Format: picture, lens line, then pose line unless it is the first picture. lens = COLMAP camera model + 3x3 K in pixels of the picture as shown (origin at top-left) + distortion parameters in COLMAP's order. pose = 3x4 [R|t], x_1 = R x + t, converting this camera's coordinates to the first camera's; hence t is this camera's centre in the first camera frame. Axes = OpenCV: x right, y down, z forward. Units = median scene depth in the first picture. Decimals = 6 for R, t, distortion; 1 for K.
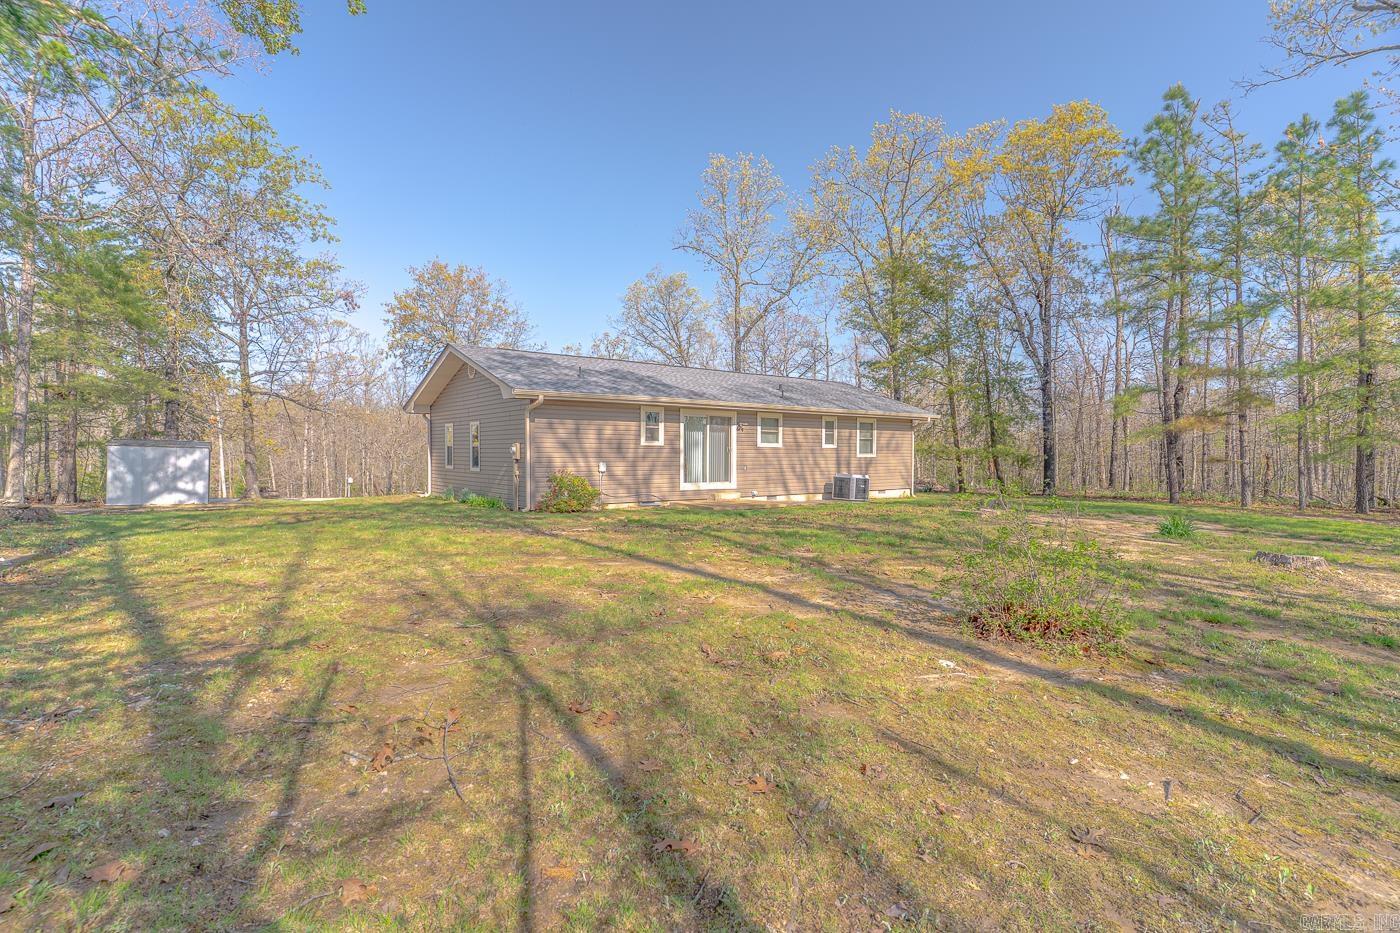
lens RADIAL K [[681.8, 0, 700.0], [0, 681.8, 466.5], [0, 0, 1]] dist [0.005412, 0.001075]
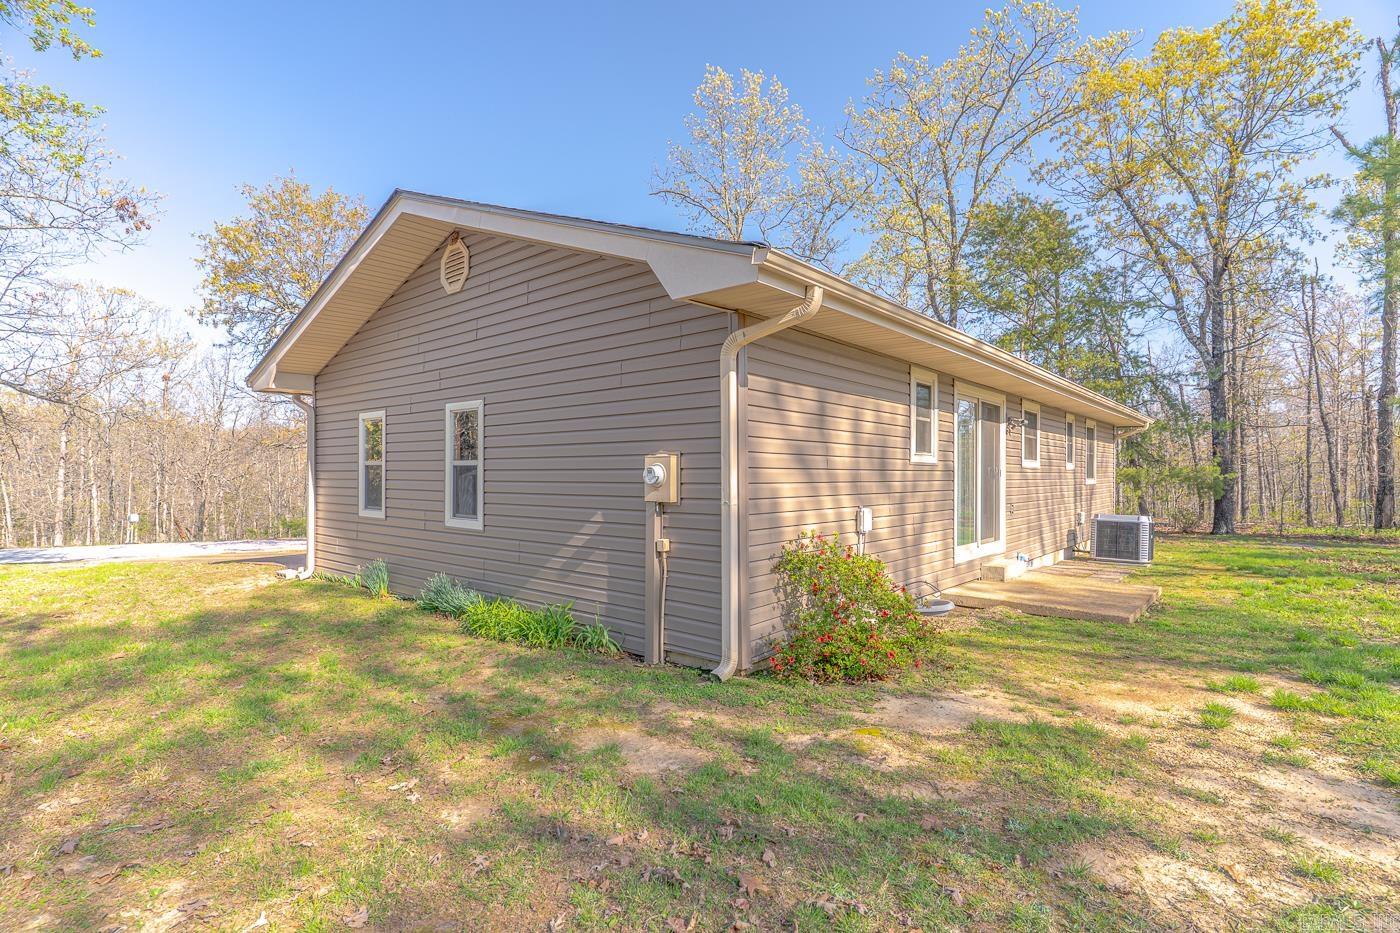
lens RADIAL K [[681.8, 0, 700.0], [0, 681.8, 466.5], [0, 0, 1]] dist [0.005412, 0.001075]
pose [[0.978597, 0.001166, 0.205781, -0.250996], [0.005307, 0.999508, -0.030903, -0.013976], [-0.205716, 0.031334, 0.978110, 0.532567]]
